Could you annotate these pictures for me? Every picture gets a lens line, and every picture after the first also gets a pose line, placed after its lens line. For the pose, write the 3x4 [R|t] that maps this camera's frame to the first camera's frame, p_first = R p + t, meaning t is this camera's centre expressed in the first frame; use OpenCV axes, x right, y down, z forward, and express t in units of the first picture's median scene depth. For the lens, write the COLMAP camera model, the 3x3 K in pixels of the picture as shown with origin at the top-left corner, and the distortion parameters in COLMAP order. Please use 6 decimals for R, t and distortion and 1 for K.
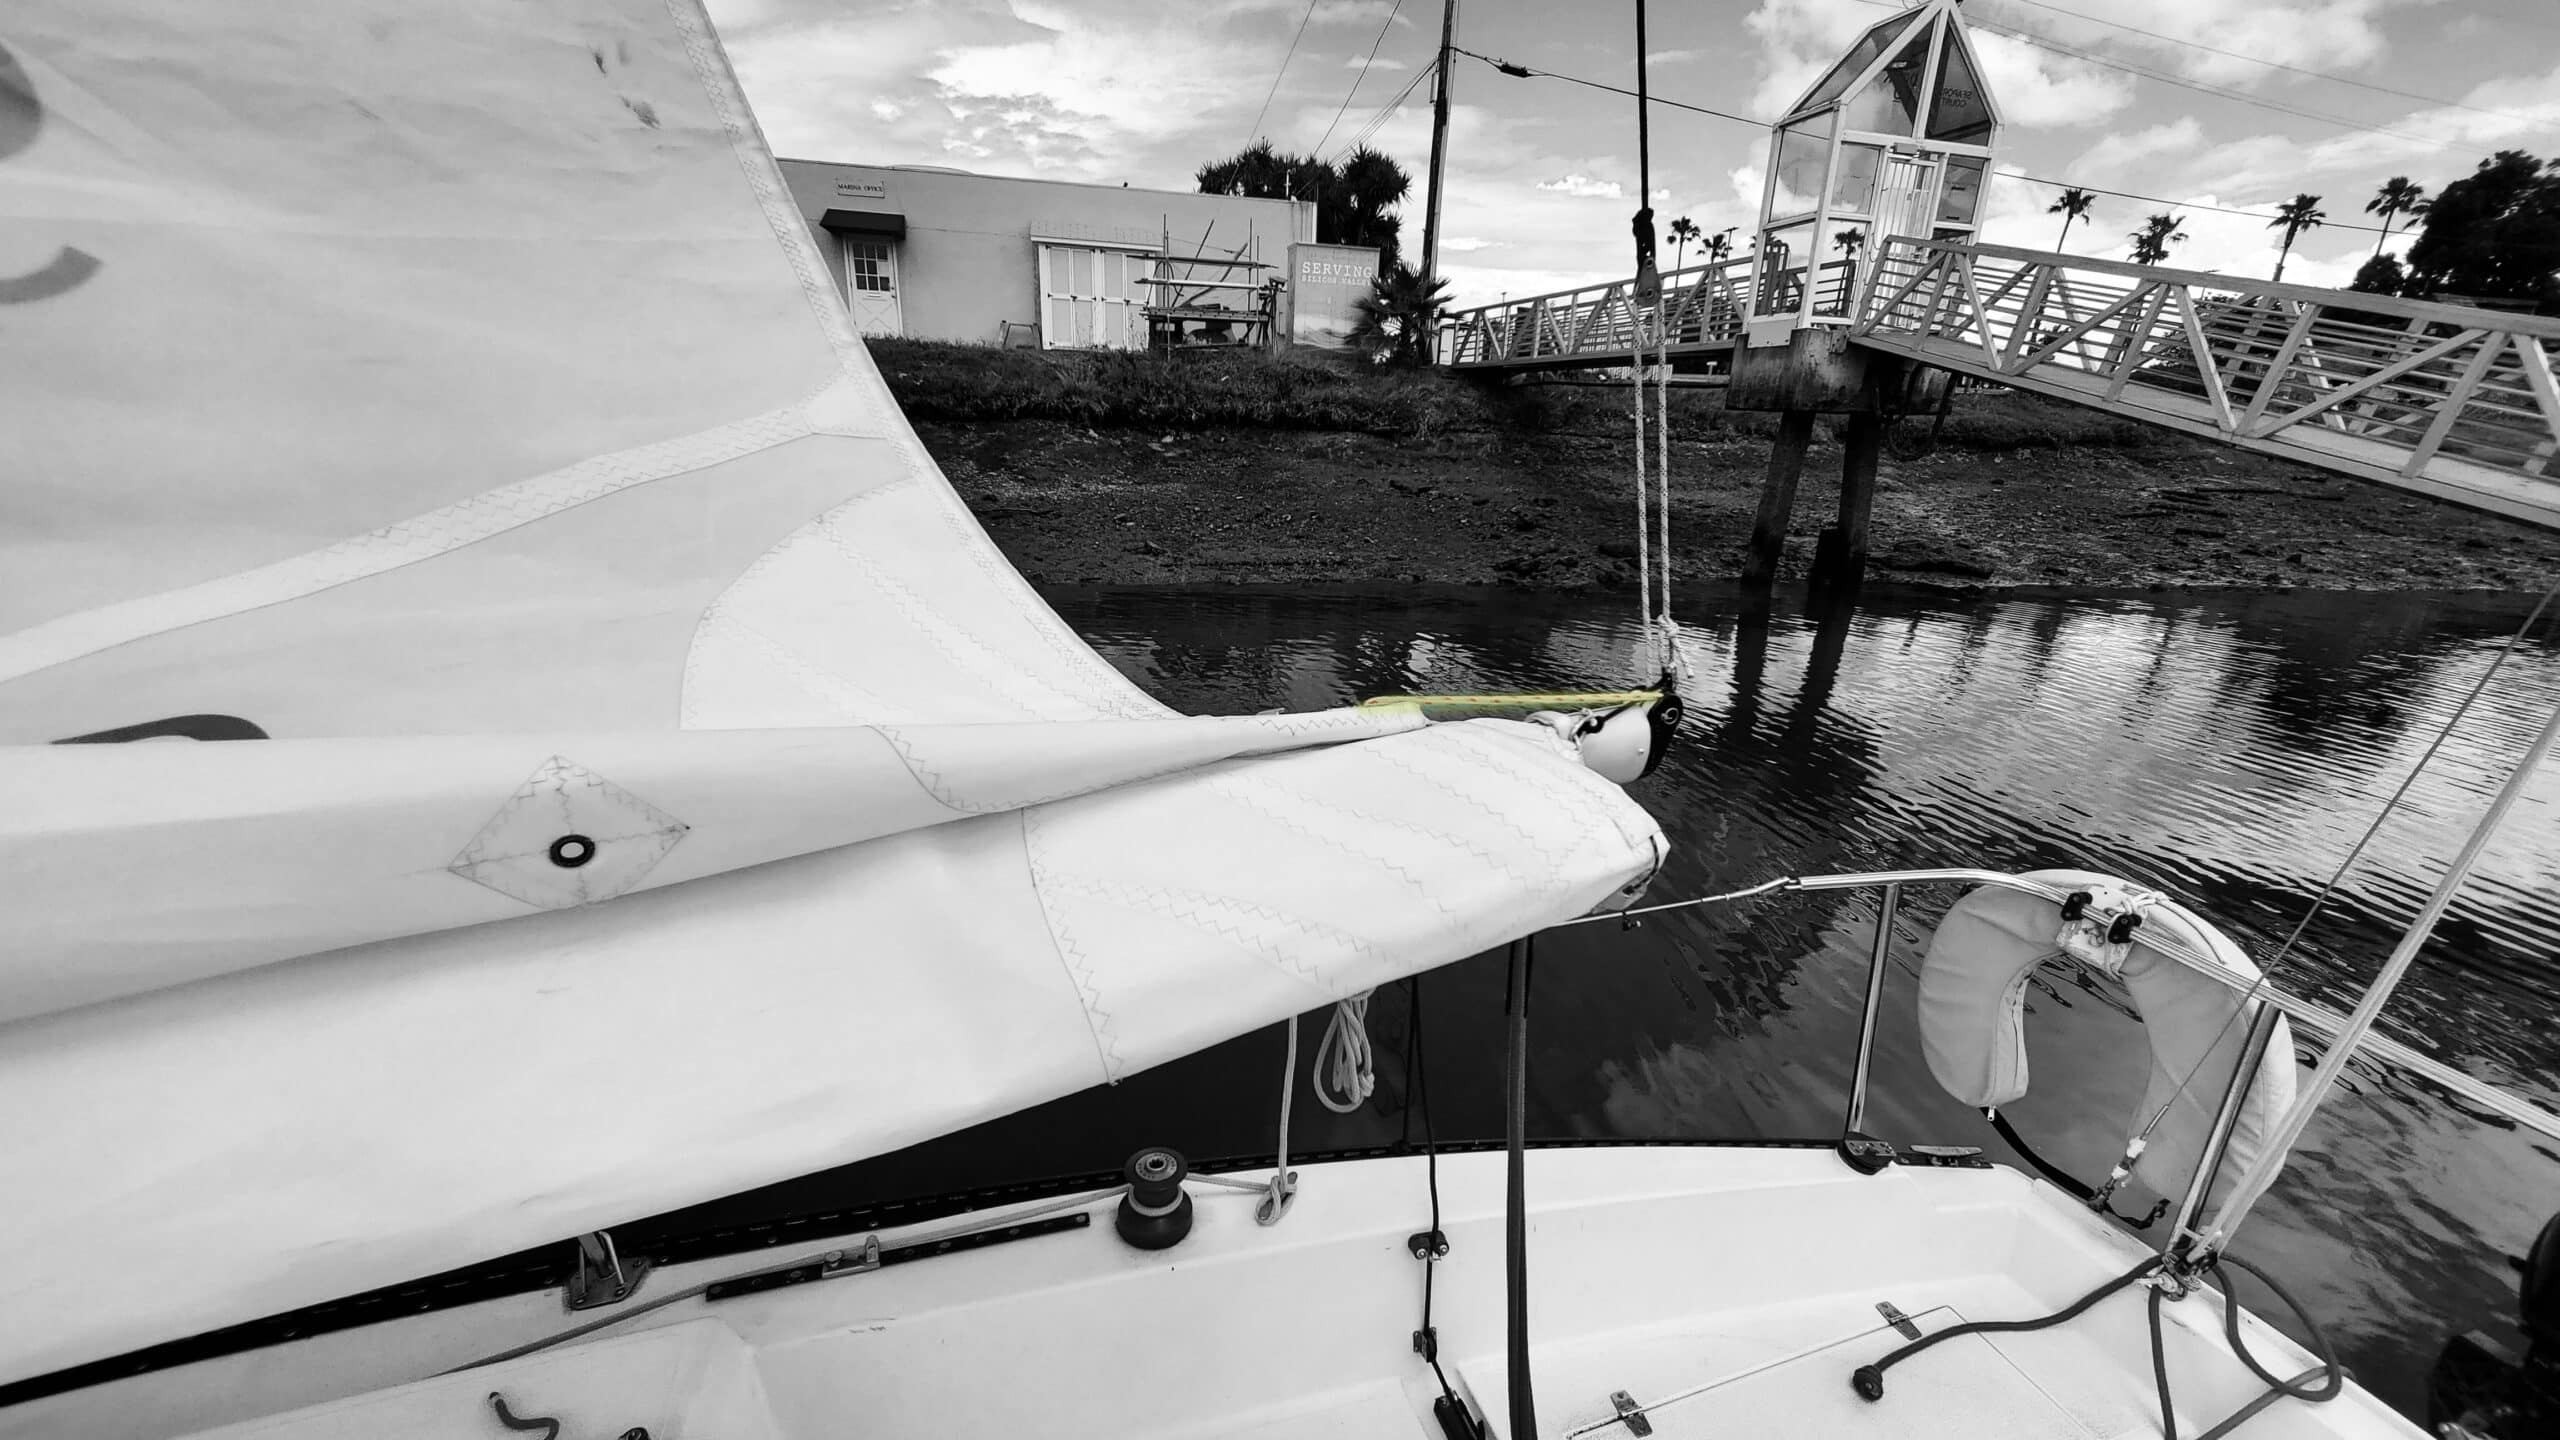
lens RADIAL K [[1029.8, 0, 1309.9], [0, 1029.8, 745.1], [0, 0, 1]] dist [0.027894, -0.000022]
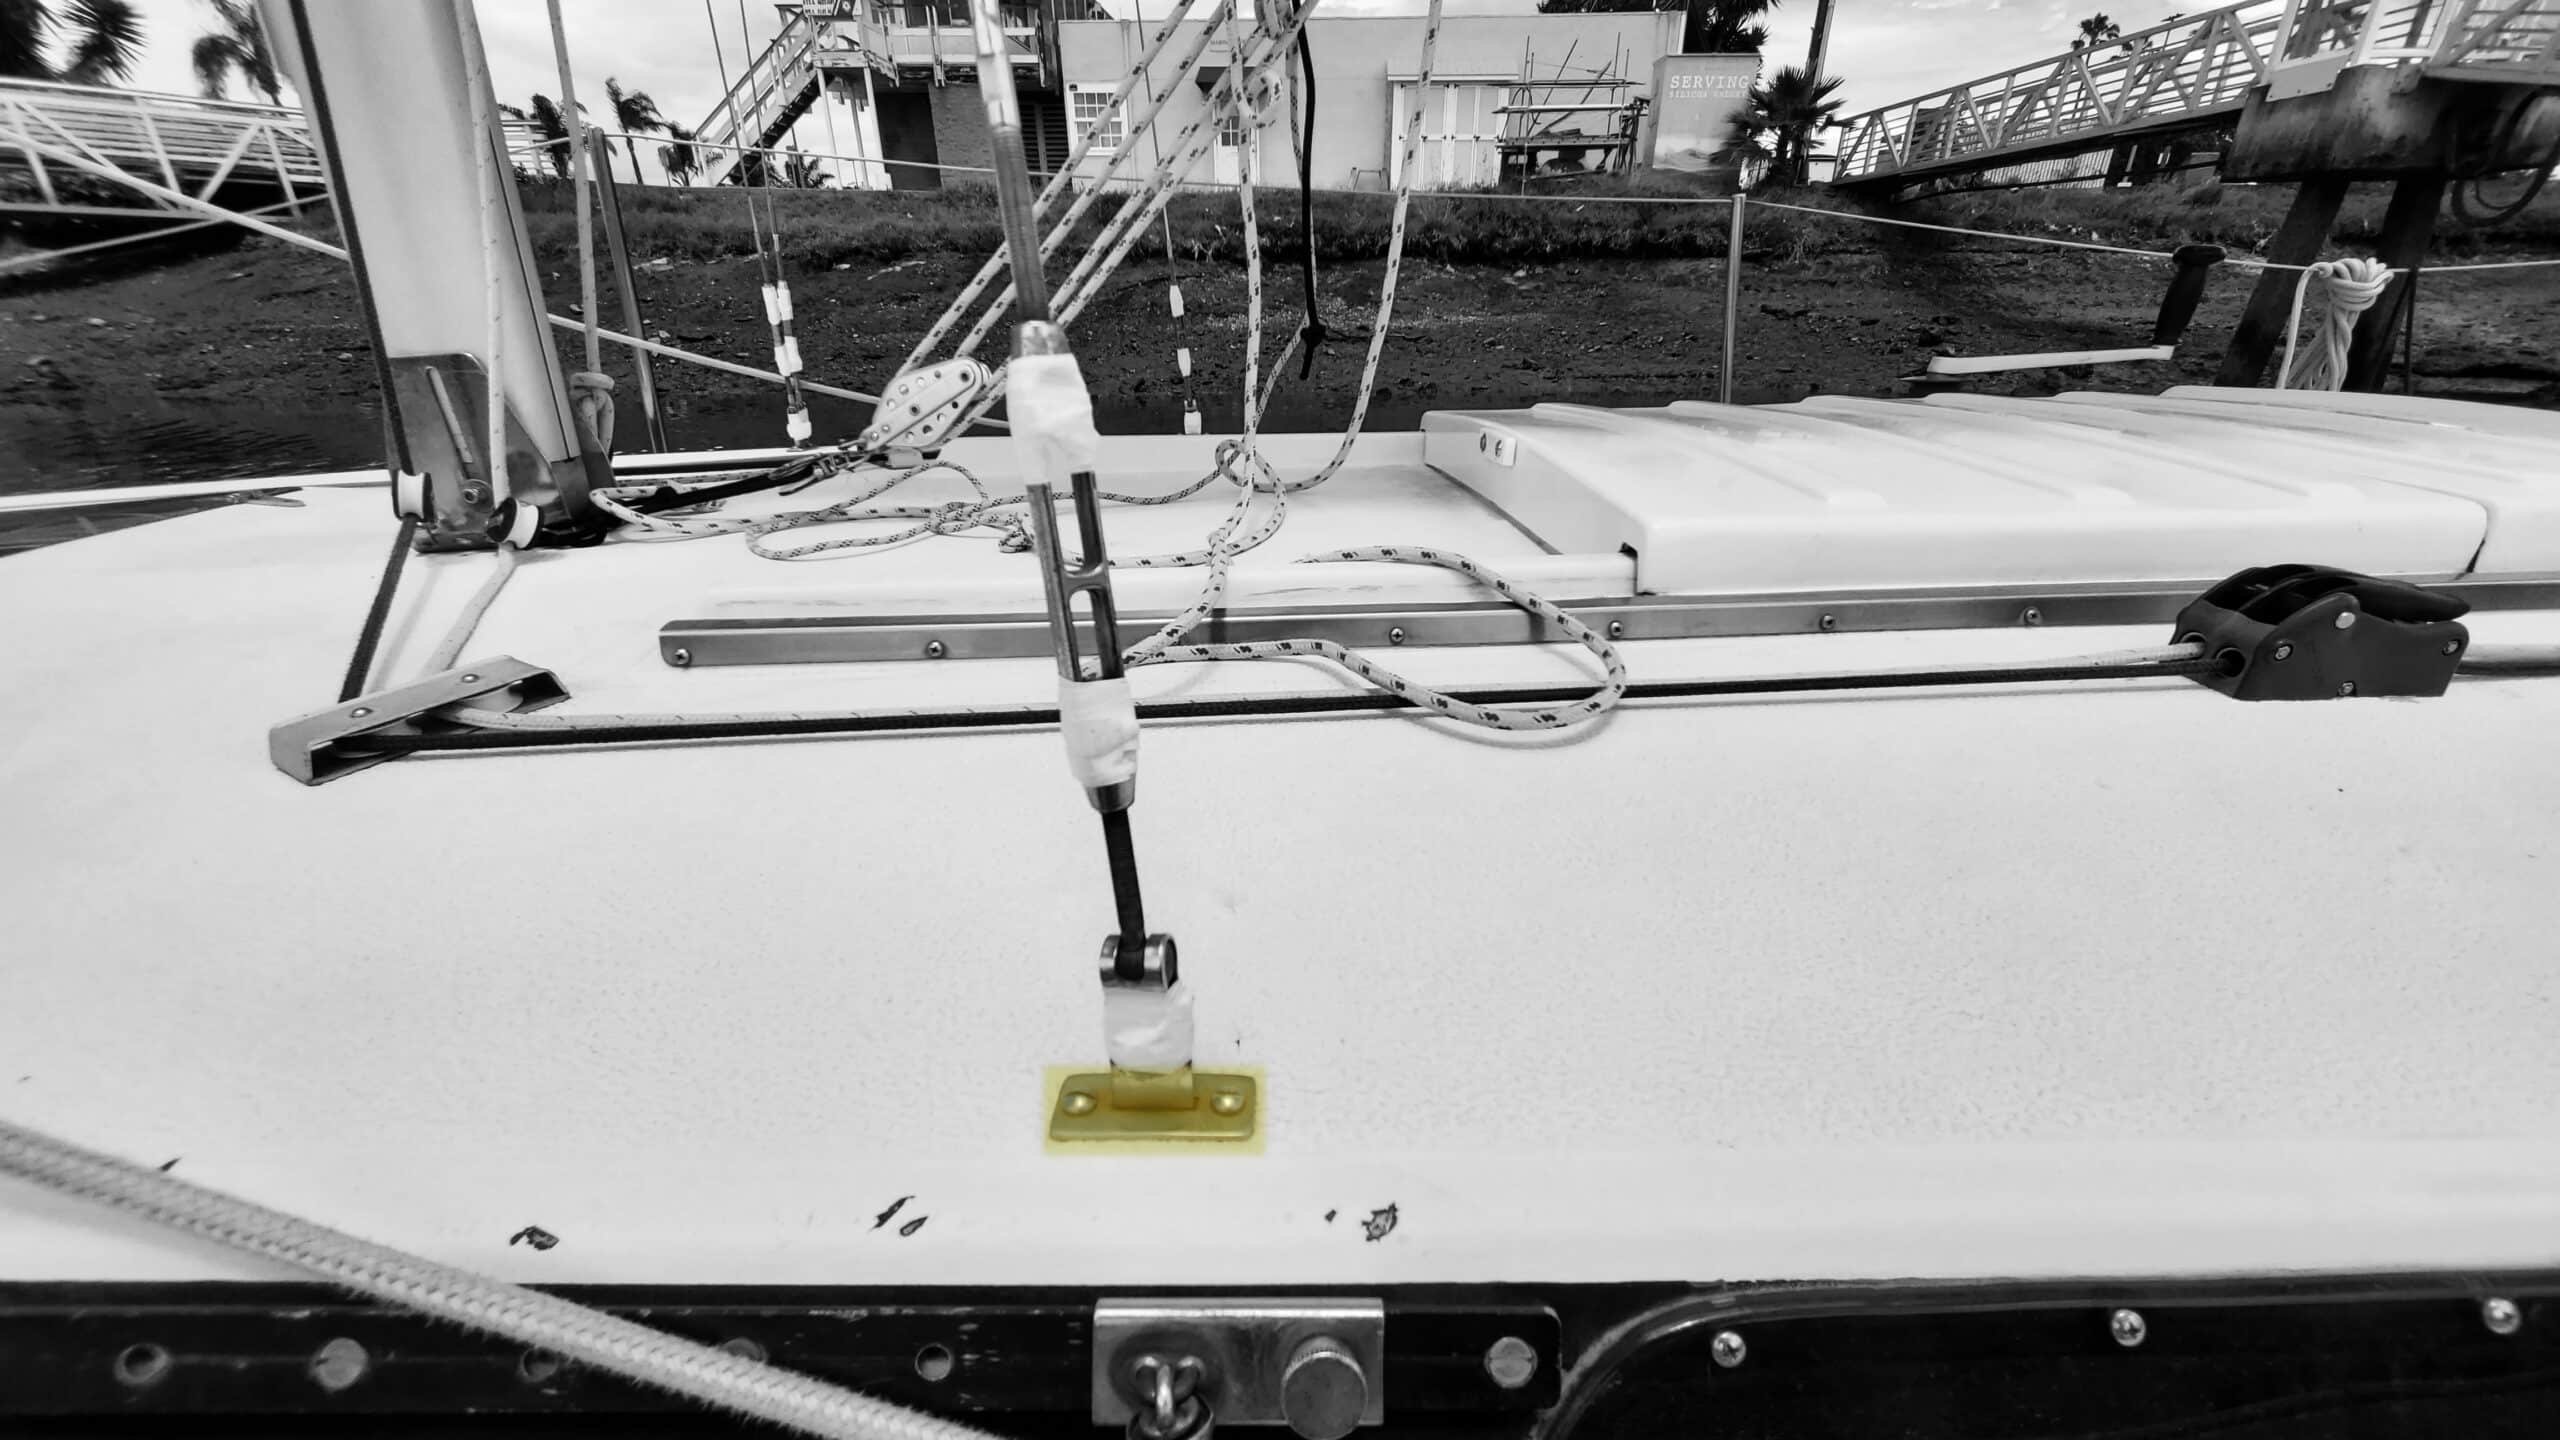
lens RADIAL K [[1019.6, 0, 1304.4], [0, 1019.6, 744.3], [0, 0, 1]] dist [0.014675, -0.000005]
pose [[0.966741, 0.070012, -0.245988, -0.059432], [-0.044258, 0.993087, 0.108713, 0.052330], [0.251899, -0.094210, 0.963157, -0.042642]]
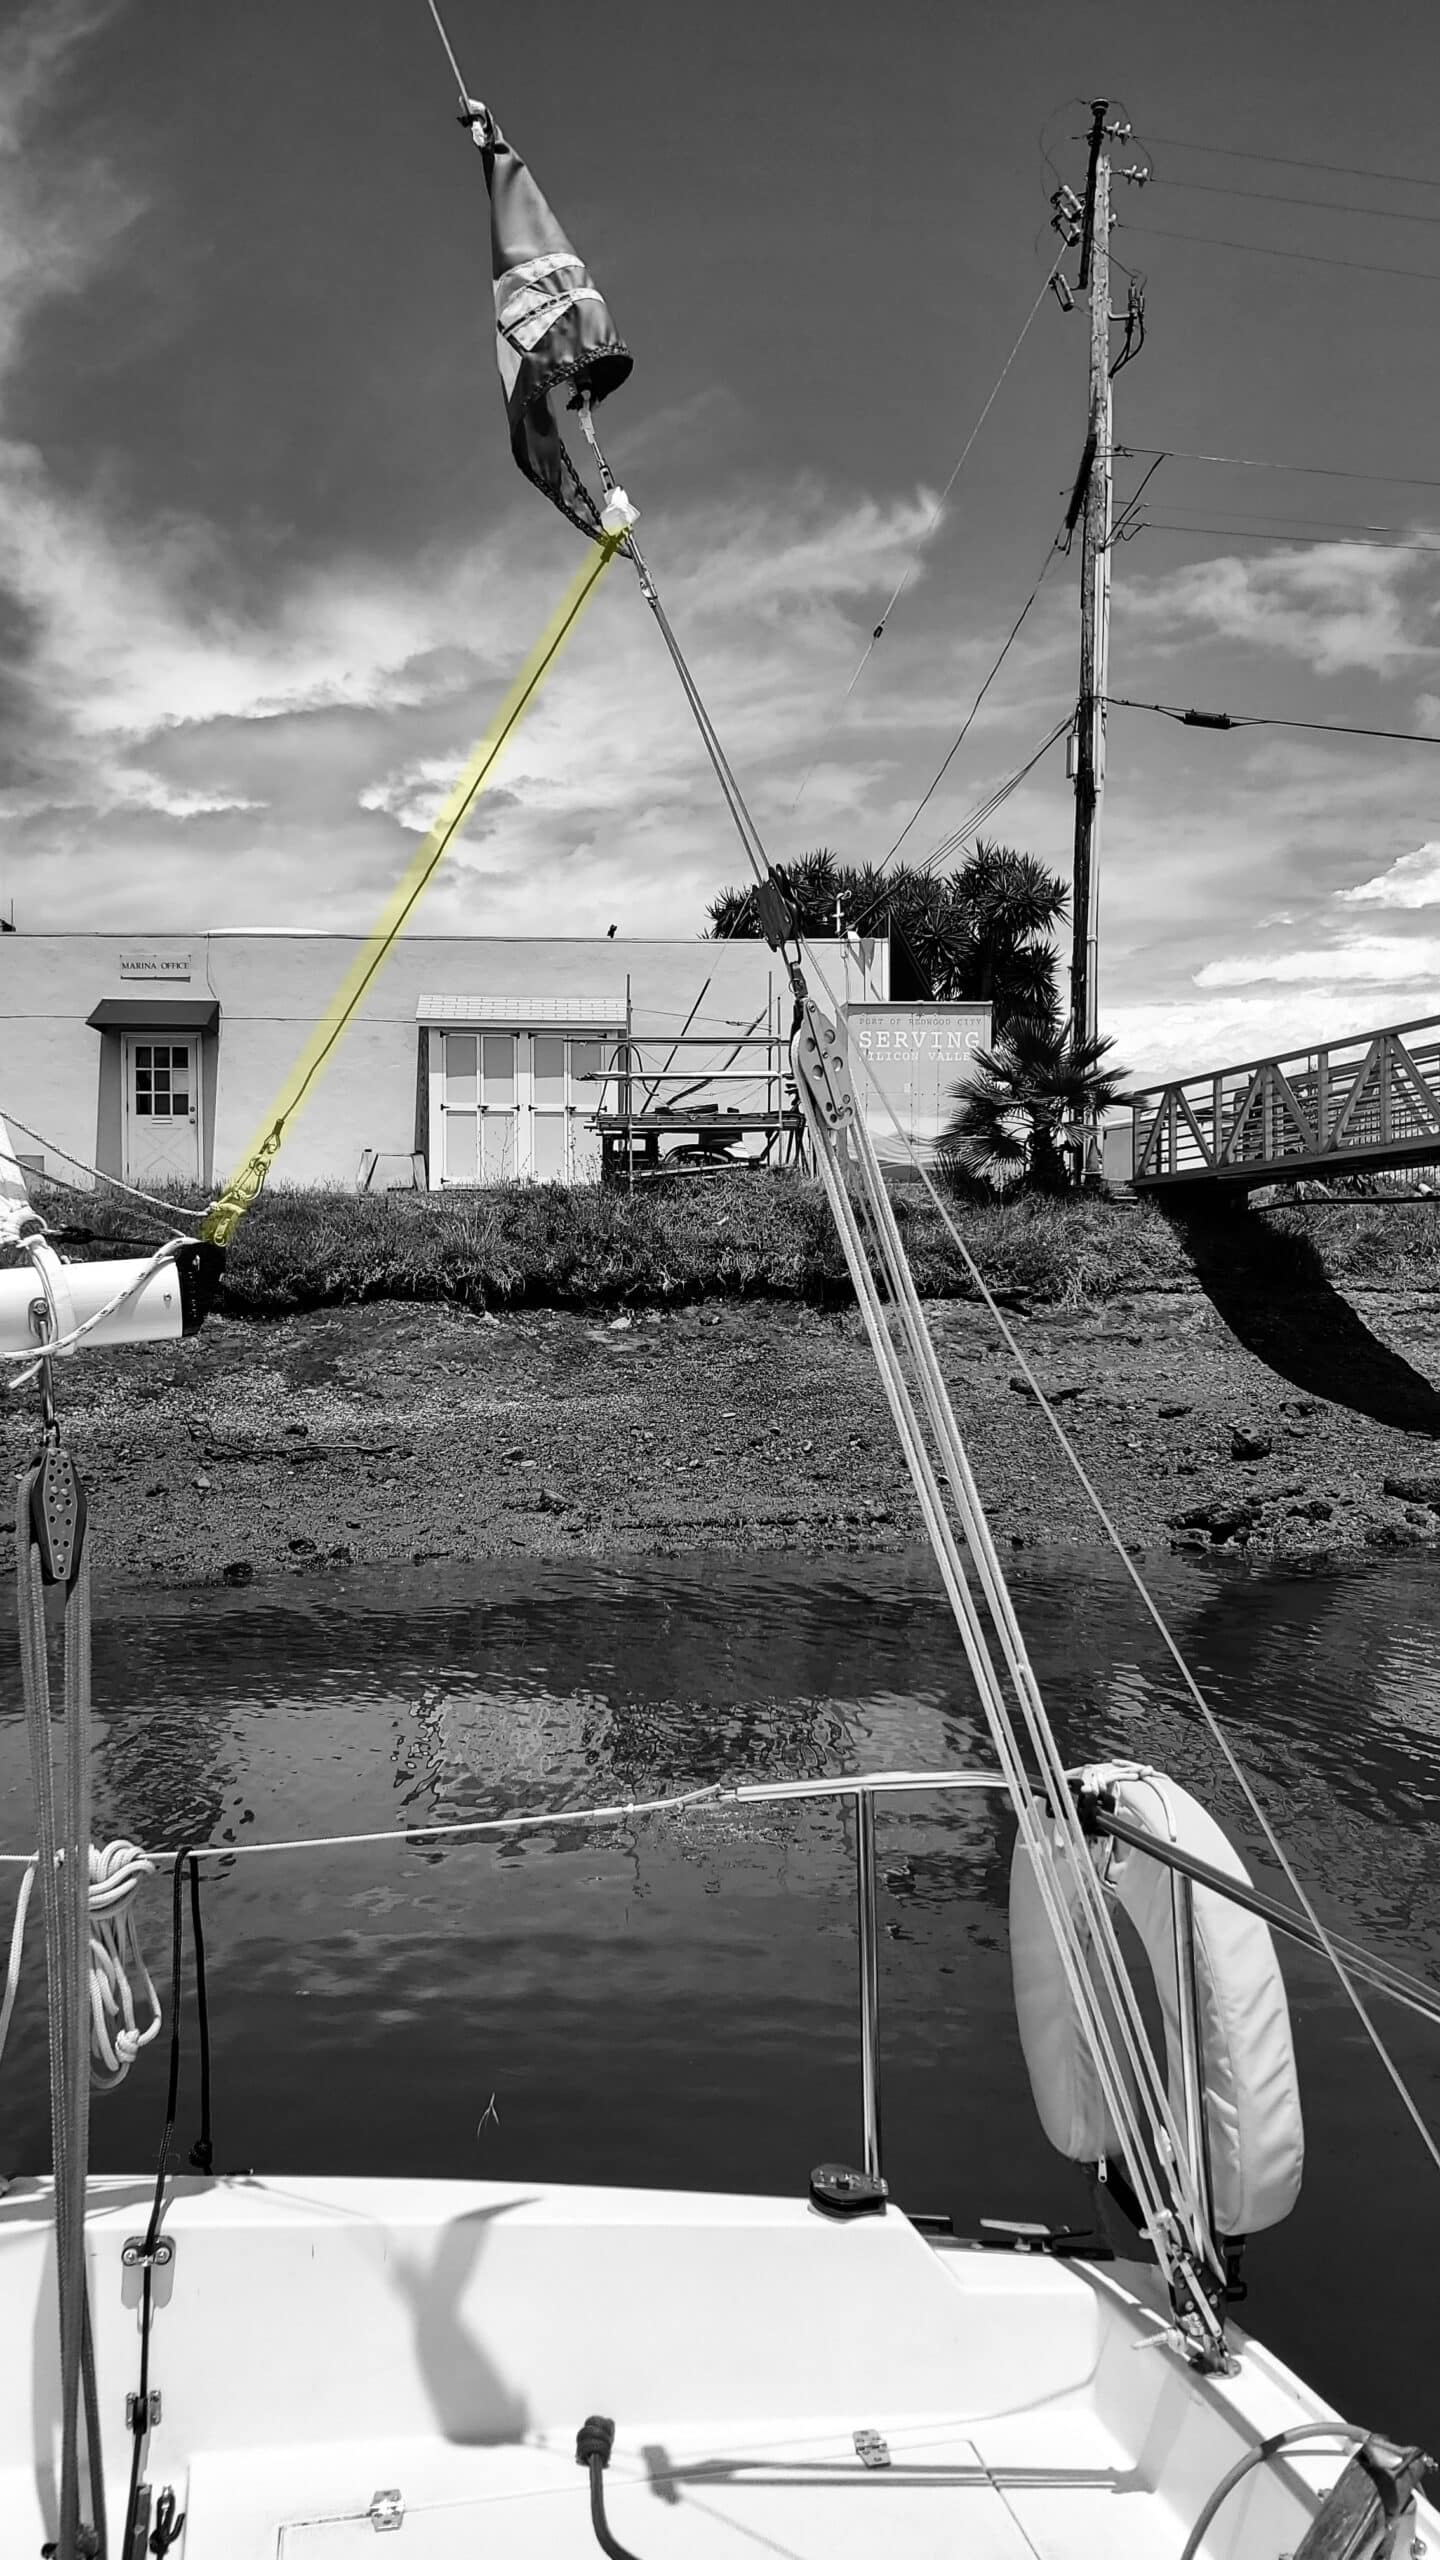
lens RADIAL K [[1996.2, 0, 698.8], [0, 1996.2, 1253.8], [0, 0, 1]] dist [0.317611, -0.946736]
pose [[0.989909, -0.043632, -0.134822, 0.053837], [-0.001857, 0.947342, -0.320218, 0.023462], [0.141694, 0.317237, 0.937701, -0.052359]]
